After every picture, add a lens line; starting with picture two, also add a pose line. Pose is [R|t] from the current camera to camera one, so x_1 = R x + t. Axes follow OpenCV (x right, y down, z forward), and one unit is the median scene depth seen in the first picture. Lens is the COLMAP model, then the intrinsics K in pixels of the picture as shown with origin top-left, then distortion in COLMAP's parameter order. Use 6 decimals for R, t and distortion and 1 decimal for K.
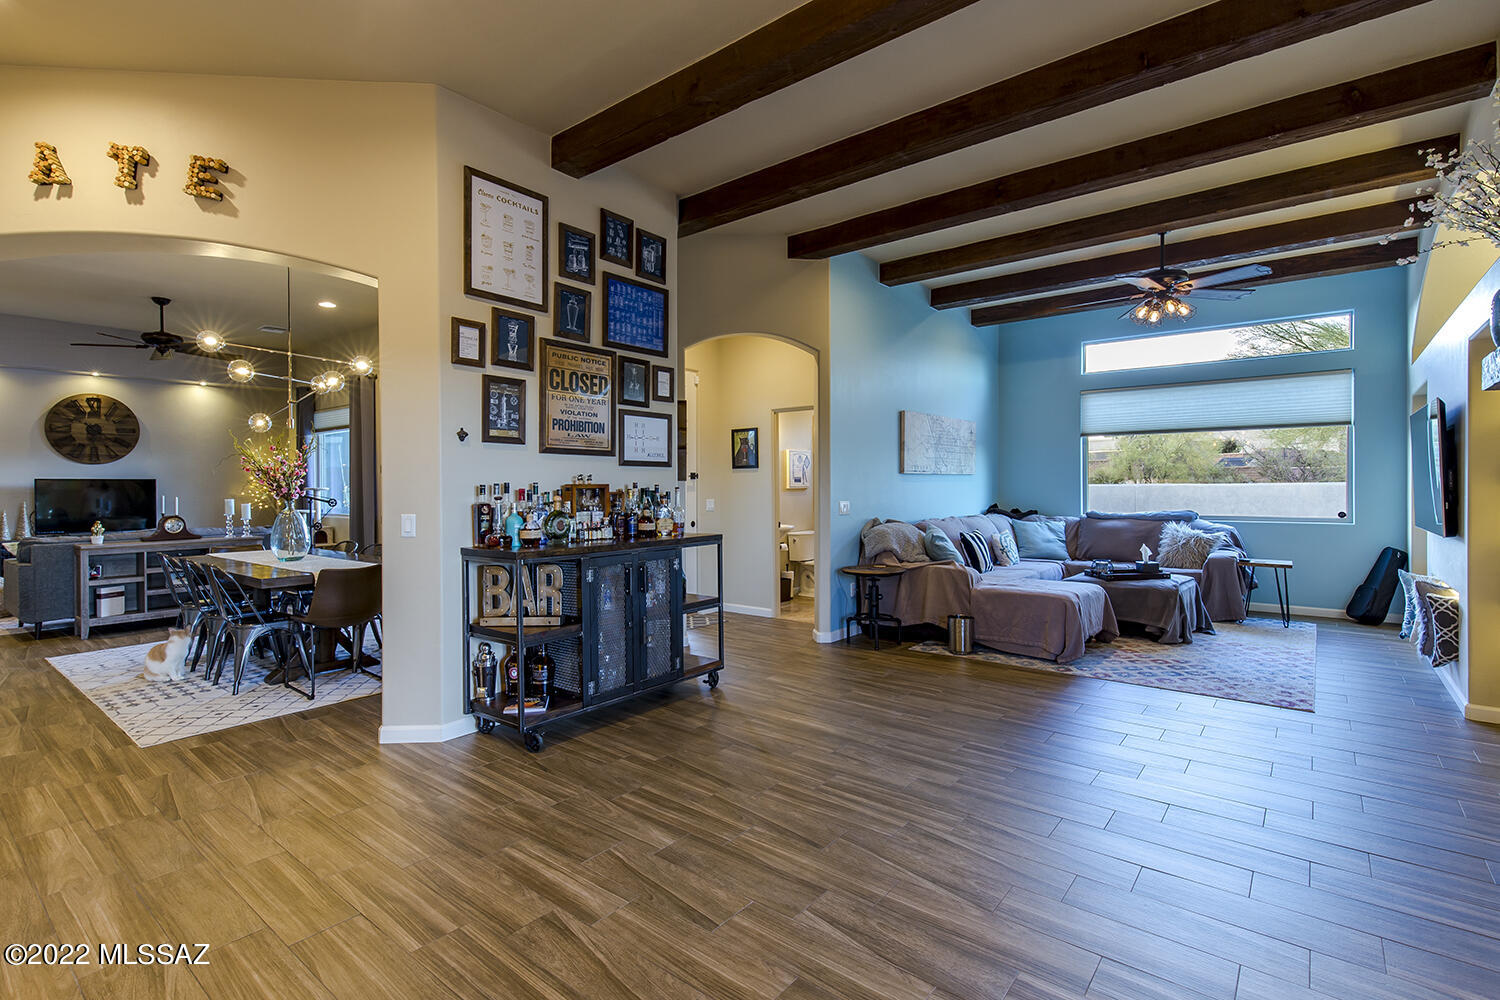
lens RADIAL K [[706.2, 0, 736.3], [0, 706.2, 493.1], [0, 0, 1]] dist [0.002592, 0.000758]
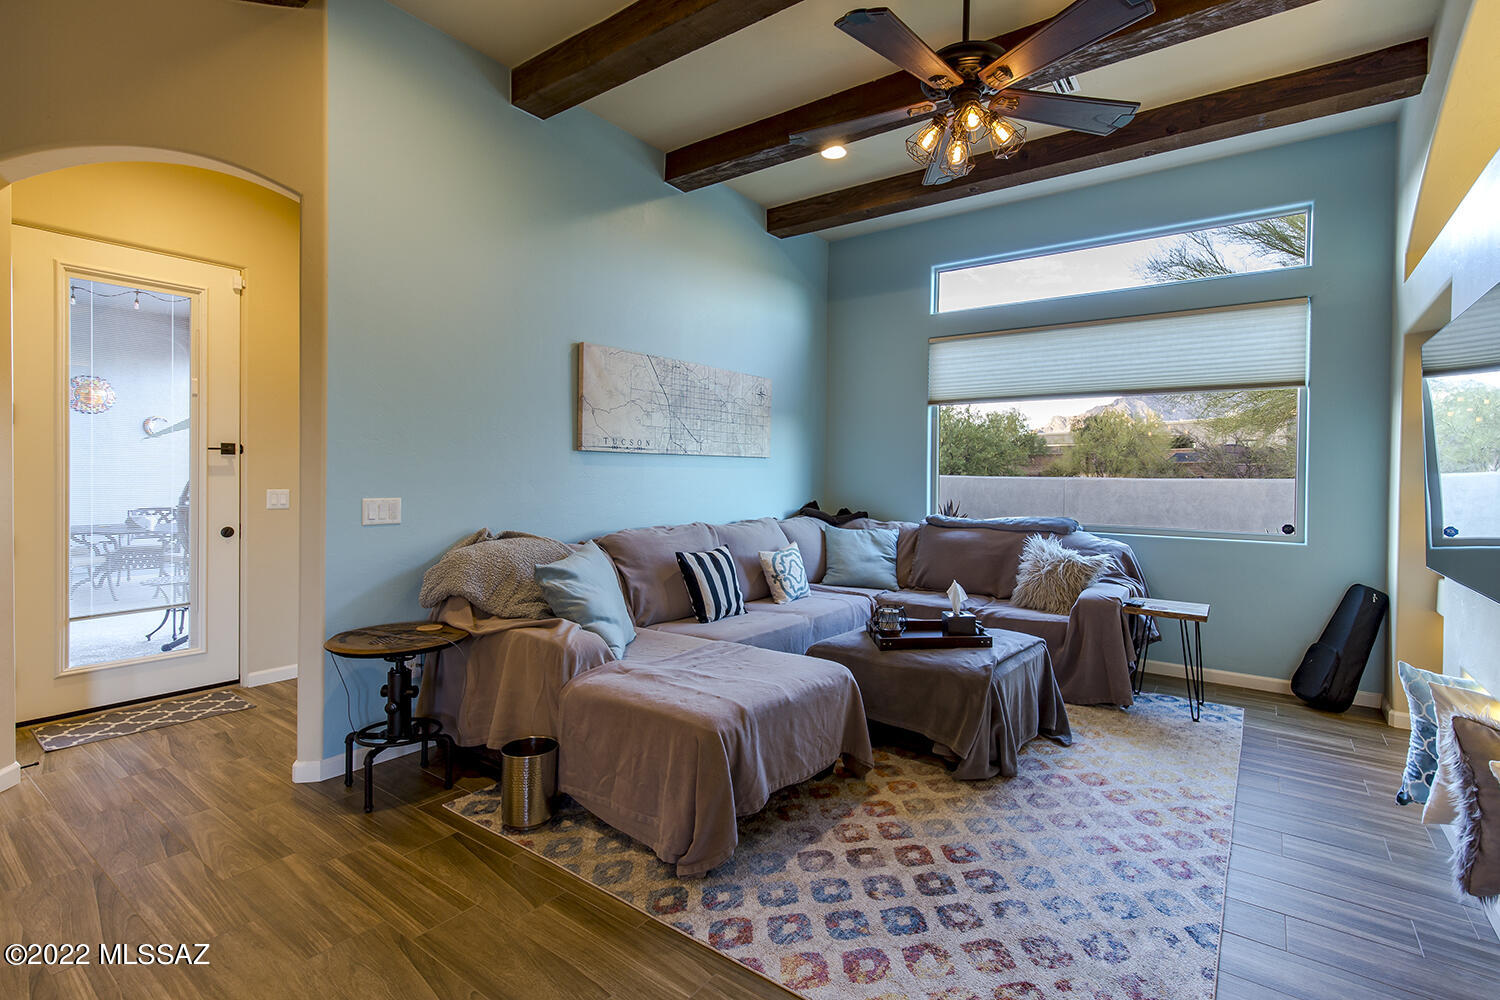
lens RADIAL K [[694.3, 0, 774.5], [0, 694.3, 486.9], [0, 0, 1]] dist [0.009850, -0.000110]
pose [[0.997206, 0.015734, 0.073024, 0.417933], [-0.016368, 0.999833, 0.008087, -0.005680], [-0.072884, -0.009260, 0.997297, 0.488720]]
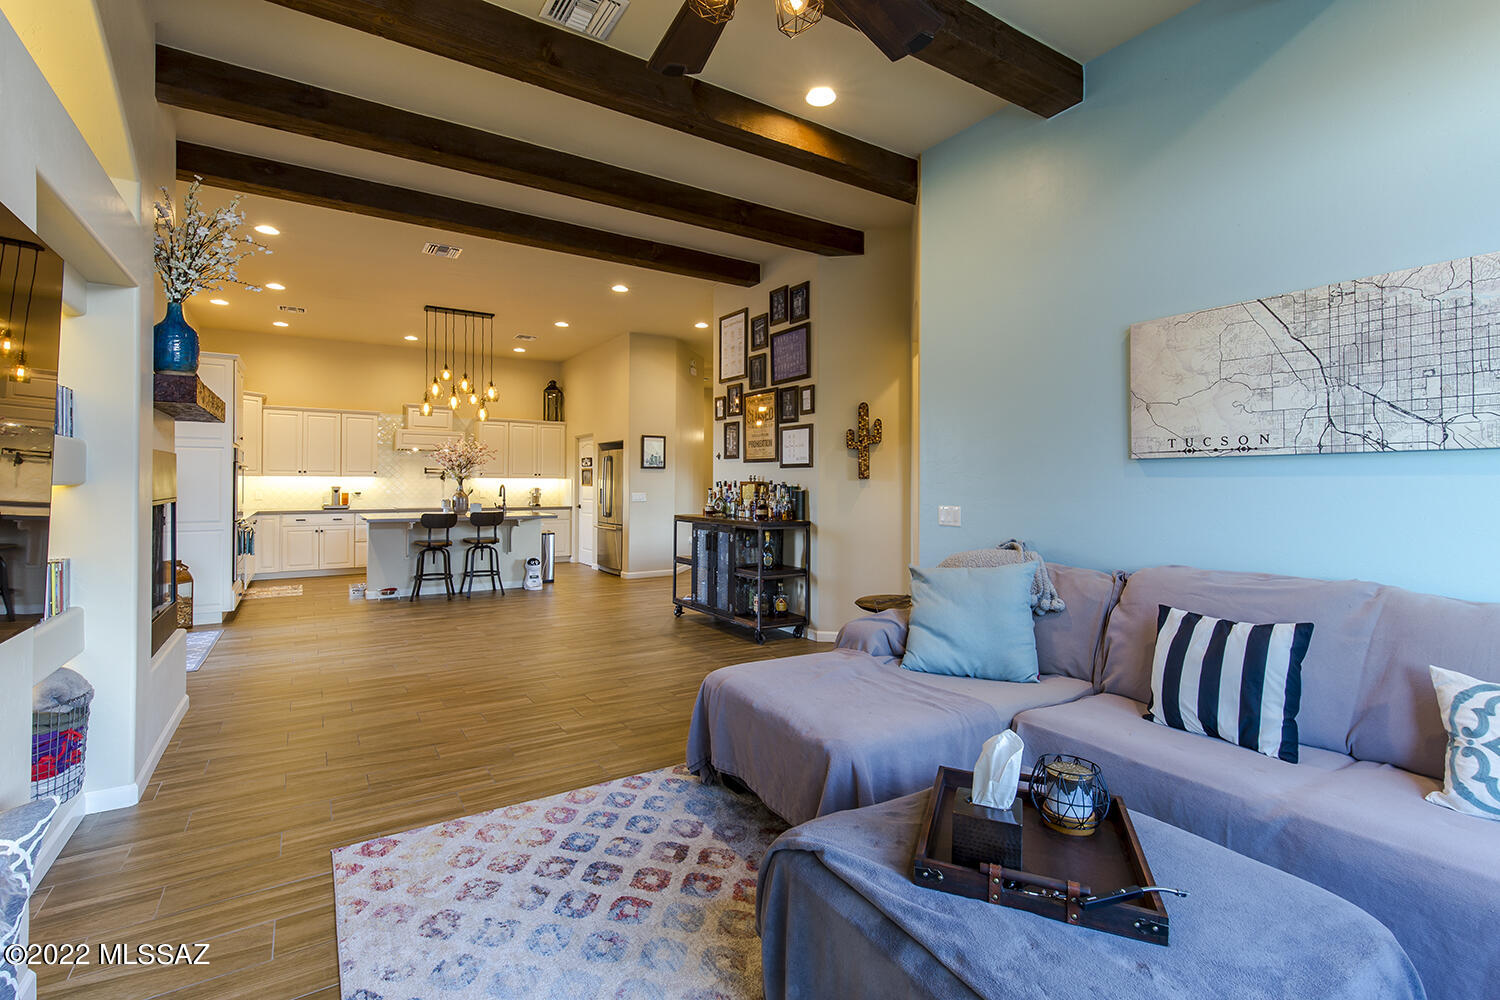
lens RADIAL K [[676.6, 0, 746.3], [0, 676.6, 486.2], [0, 0, 1]] dist [0.003959, 0.000118]
pose [[-0.303553, 0.007929, -0.952782, 0.876543], [-0.010276, 0.999880, 0.011594, -0.014242], [0.952759, 0.013310, -0.303435, 1.049607]]
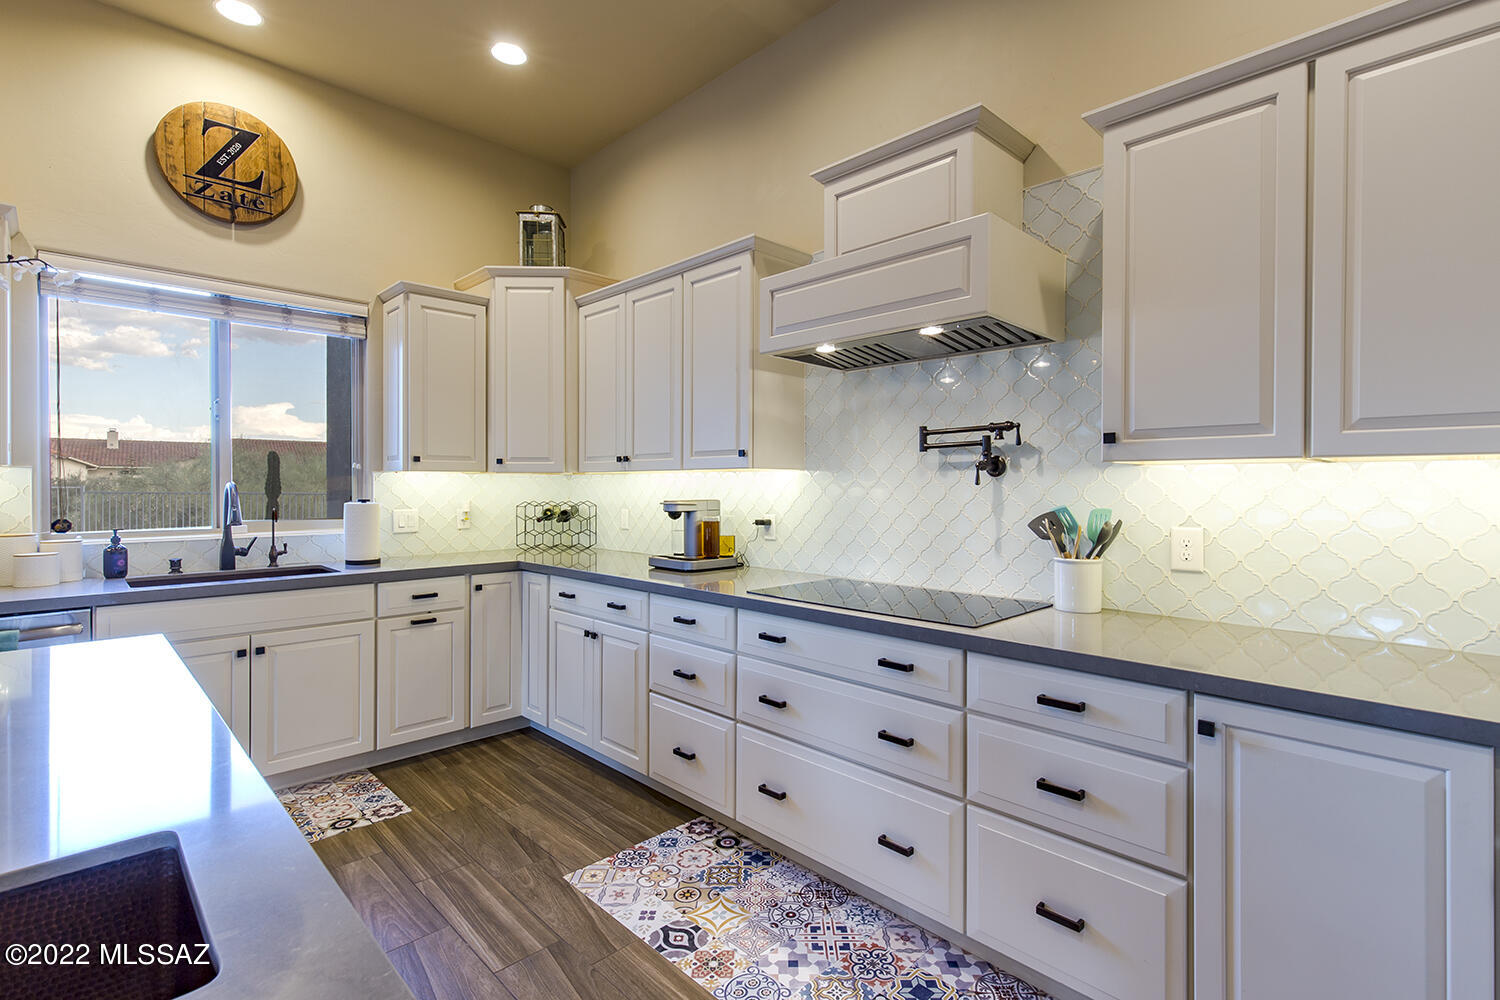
lens RADIAL K [[704.2, 0, 776.5], [0, 704.2, 487.1], [0, 0, 1]] dist [0.003371, 0.000196]
pose [[-0.995788, 0.003199, 0.091634, -0.518898], [0.004048, 0.999951, 0.009080, 0.000160], [-0.091600, 0.009413, -0.995751, 0.152536]]
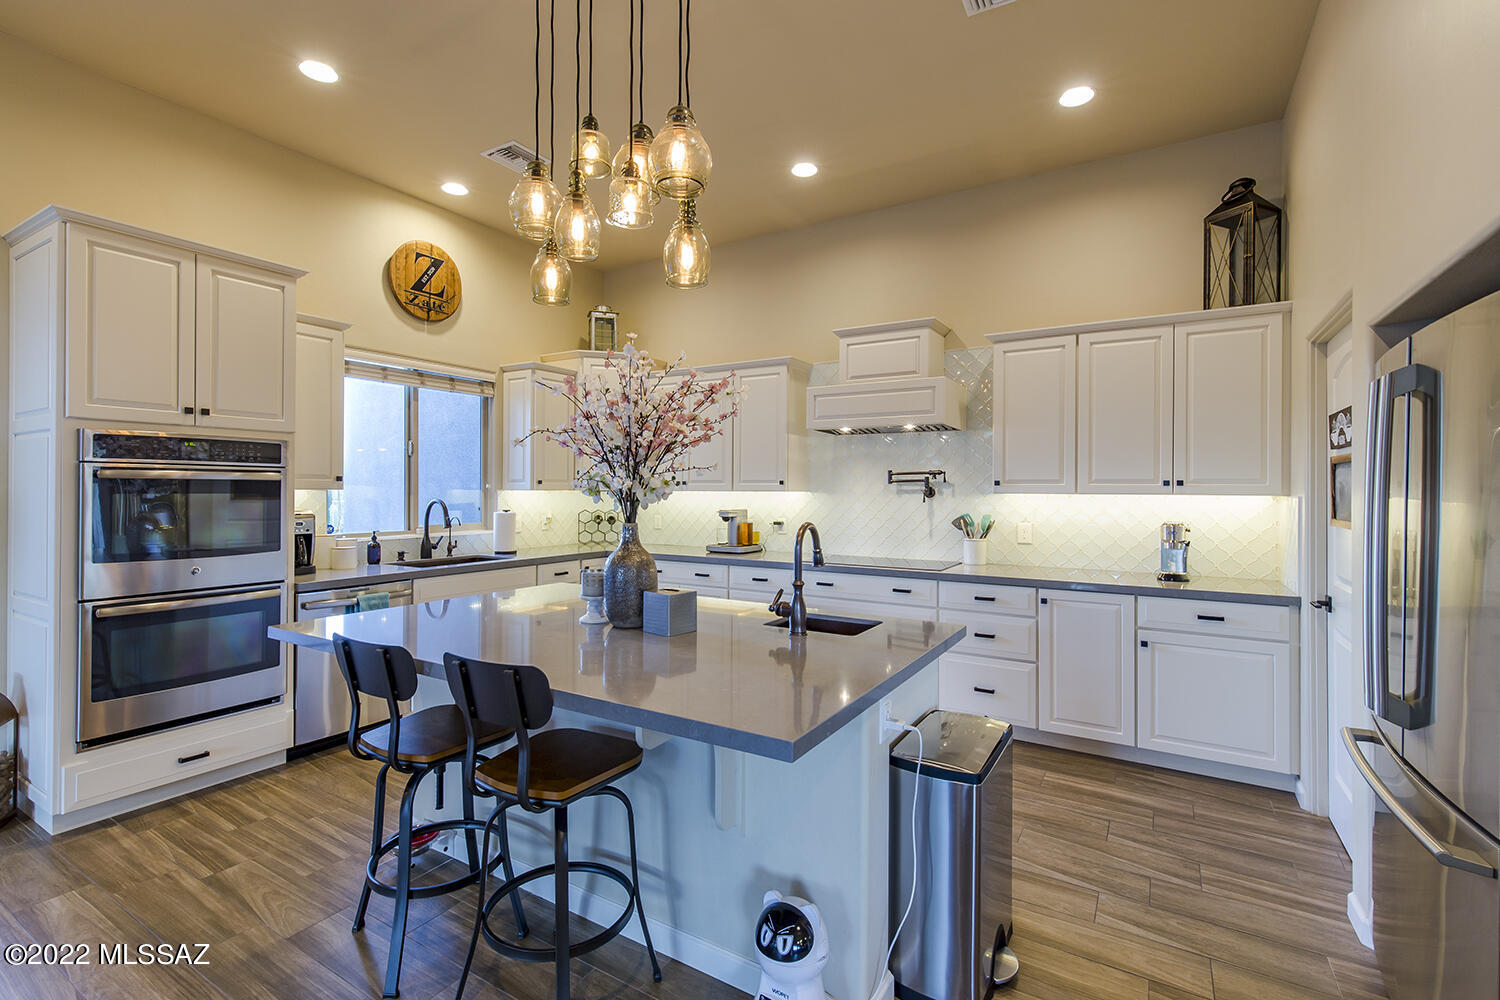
lens RADIAL K [[676.6, 0, 746.3], [0, 676.6, 486.2], [0, 0, 1]] dist [0.003959, 0.000118]
pose [[-0.990824, -0.000188, -0.135157, -0.295962], [-0.000441, 0.999998, 0.001844, -0.016550], [0.135157, 0.001886, -0.990822, 0.463787]]
